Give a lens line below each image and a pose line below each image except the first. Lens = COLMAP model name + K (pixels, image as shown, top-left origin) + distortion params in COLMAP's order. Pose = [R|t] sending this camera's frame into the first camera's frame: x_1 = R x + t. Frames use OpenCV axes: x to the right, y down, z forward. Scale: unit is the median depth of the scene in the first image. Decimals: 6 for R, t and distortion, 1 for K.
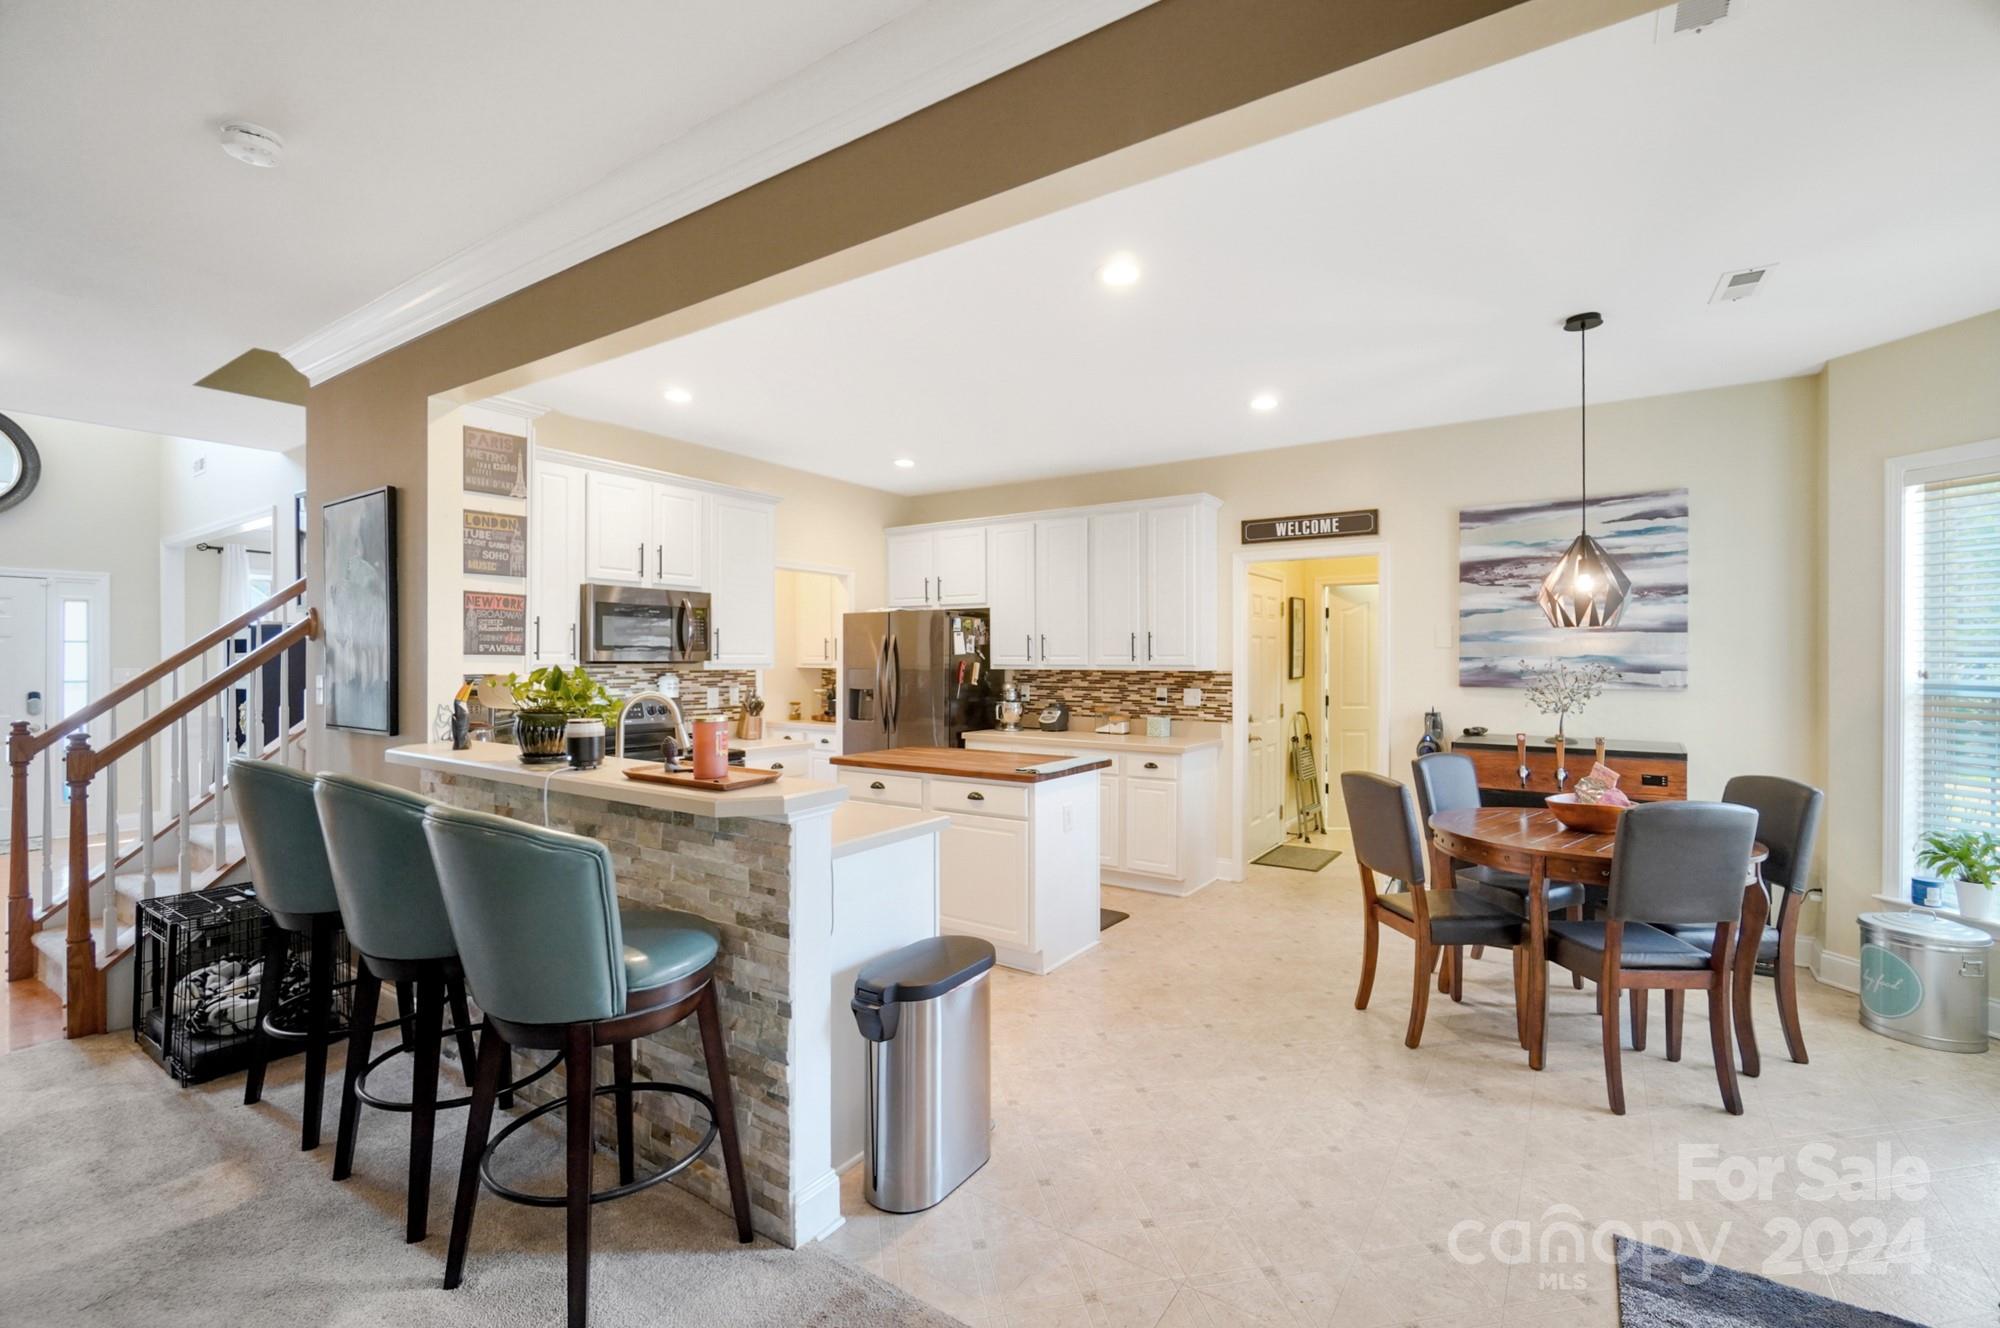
lens RADIAL K [[872.3, 0, 991.5], [0, 872.3, 663.7], [0, 0, 1]] dist [-0.001896, -0.000112]
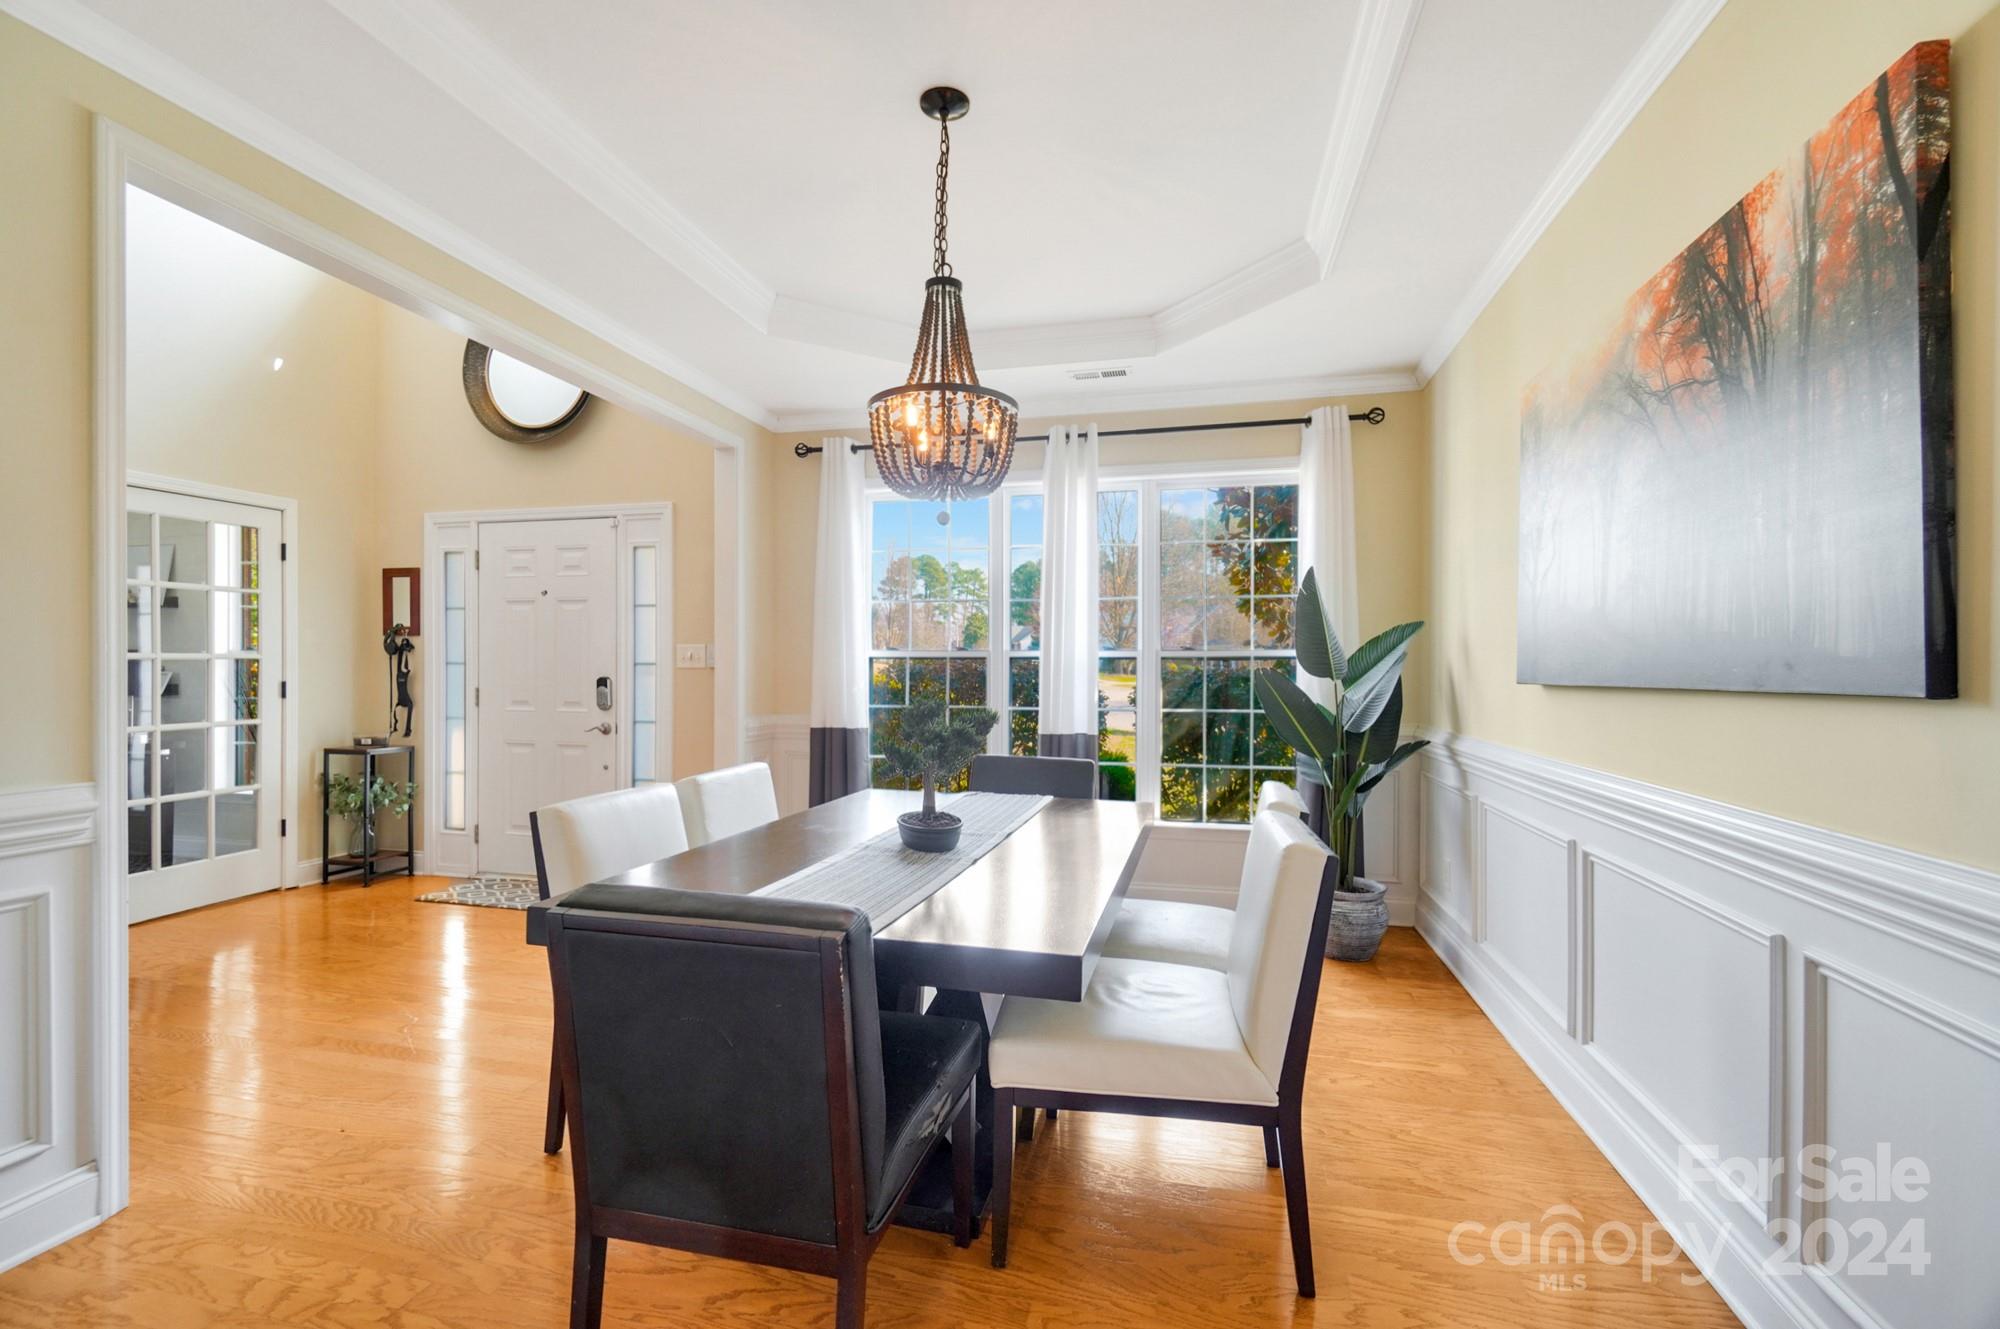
lens RADIAL K [[872.2, 0, 1000.0], [0, 872.2, 664.5], [0, 0, 1]] dist [0.001390, -0.000303]
pose [[0.370289, -0.003471, -0.928910, -0.404961], [-0.005254, 0.999969, -0.005831, 0.030505], [0.928902, 0.007040, 0.370259, 1.299721]]
